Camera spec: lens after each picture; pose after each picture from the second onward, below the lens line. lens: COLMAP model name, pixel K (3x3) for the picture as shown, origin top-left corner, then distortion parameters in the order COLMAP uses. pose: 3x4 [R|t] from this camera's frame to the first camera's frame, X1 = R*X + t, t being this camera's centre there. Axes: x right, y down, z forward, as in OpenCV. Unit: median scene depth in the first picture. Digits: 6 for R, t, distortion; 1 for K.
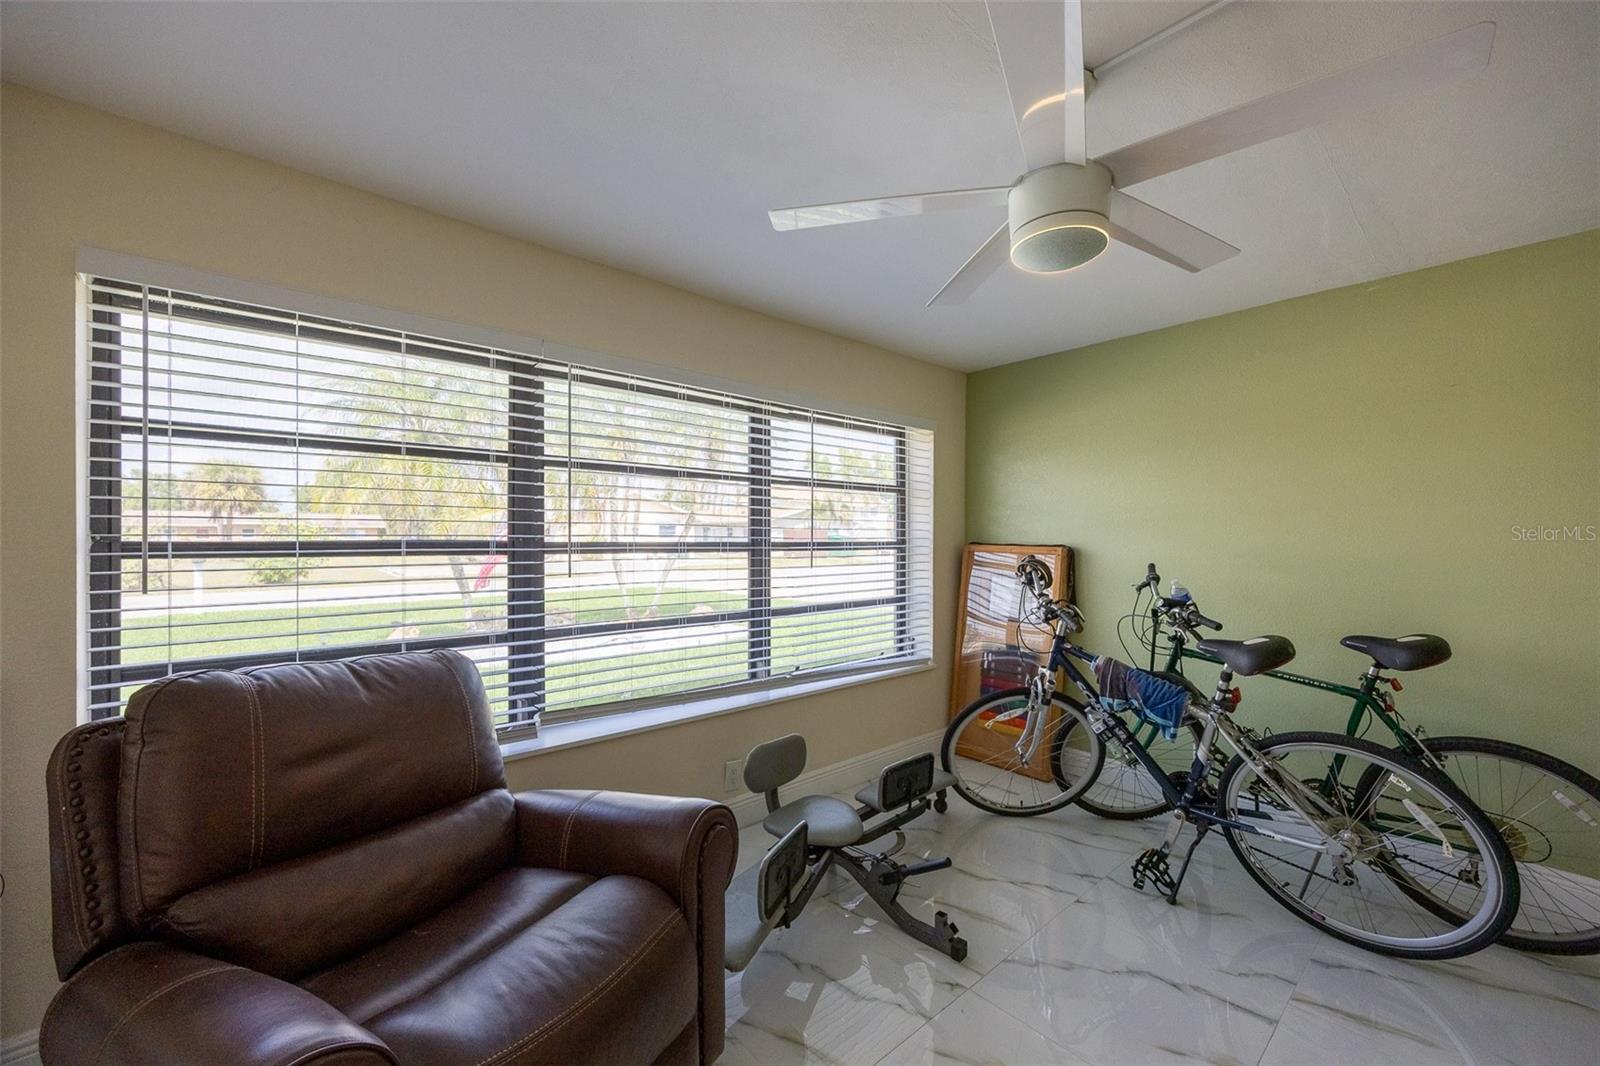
lens RADIAL K [[613.8, 0, 768.2], [0, 613.8, 534.5], [0, 0, 1]] dist [-0.000109, -0.000028]
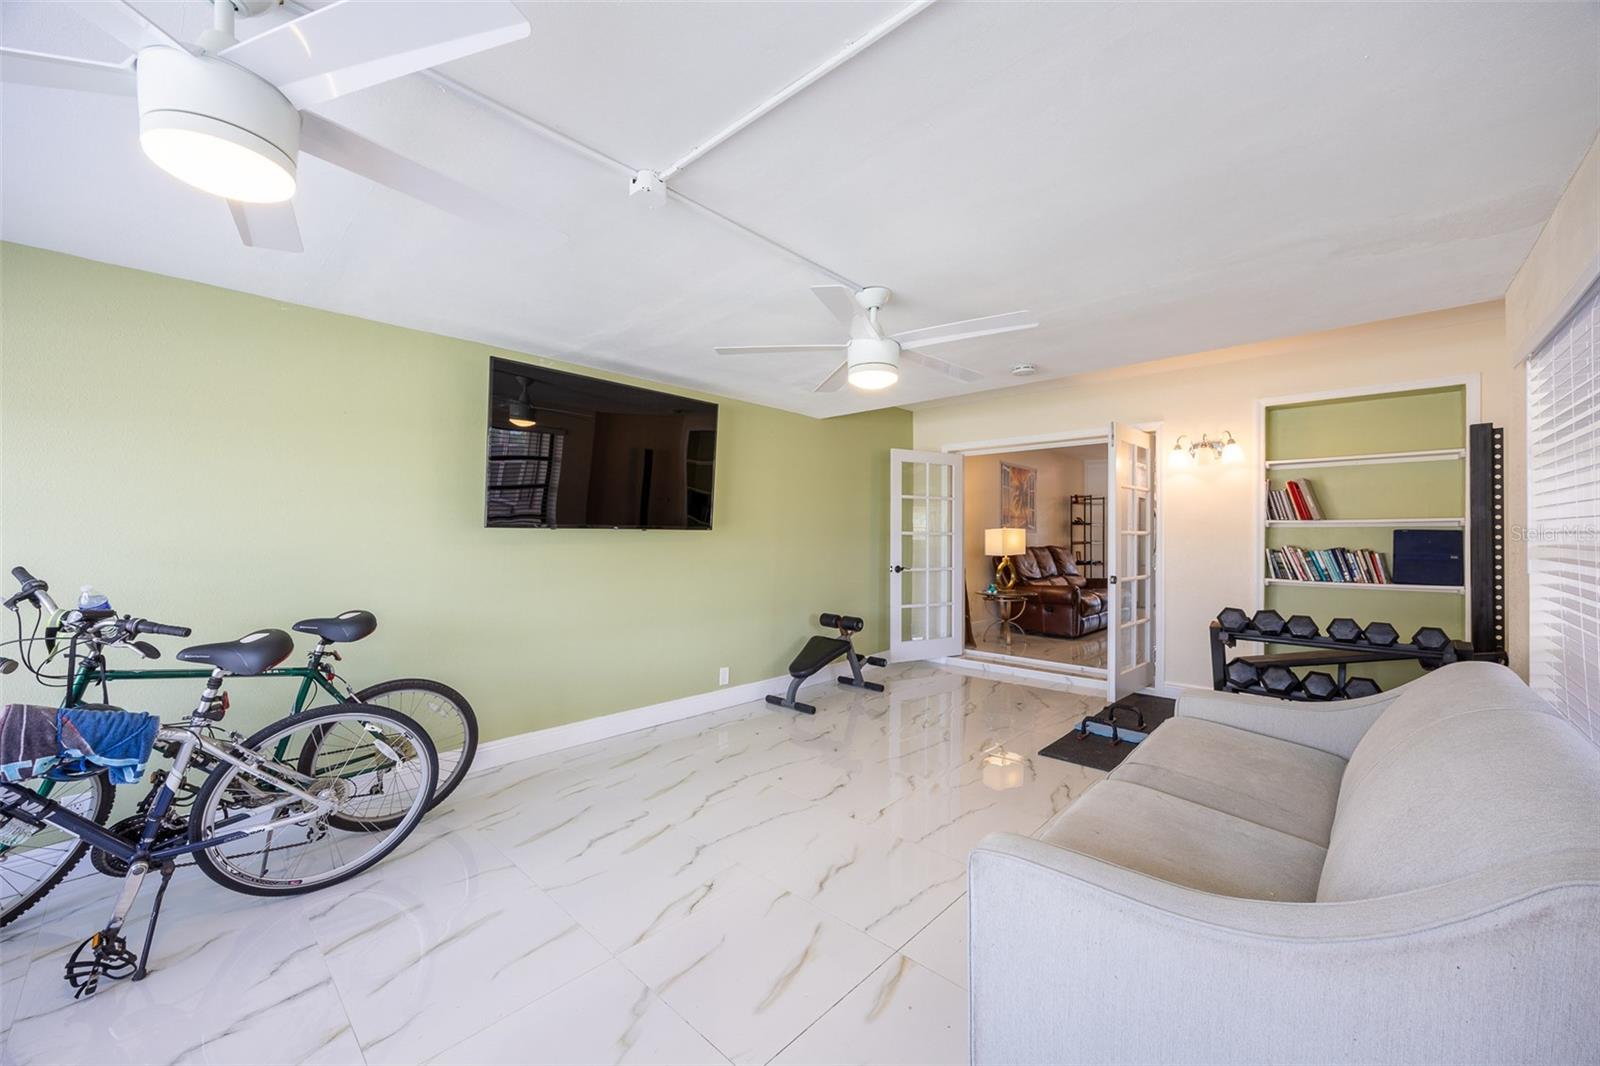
lens RADIAL K [[612.7, 0, 799.1], [0, 612.7, 528.5], [0, 0, 1]] dist [0.000070, -0.000075]
pose [[-0.100290, 0.011225, 0.994895, -0.258230], [-0.008621, 0.999889, -0.012151, 0.002911], [-0.994921, -0.009796, -0.100182, 0.218908]]
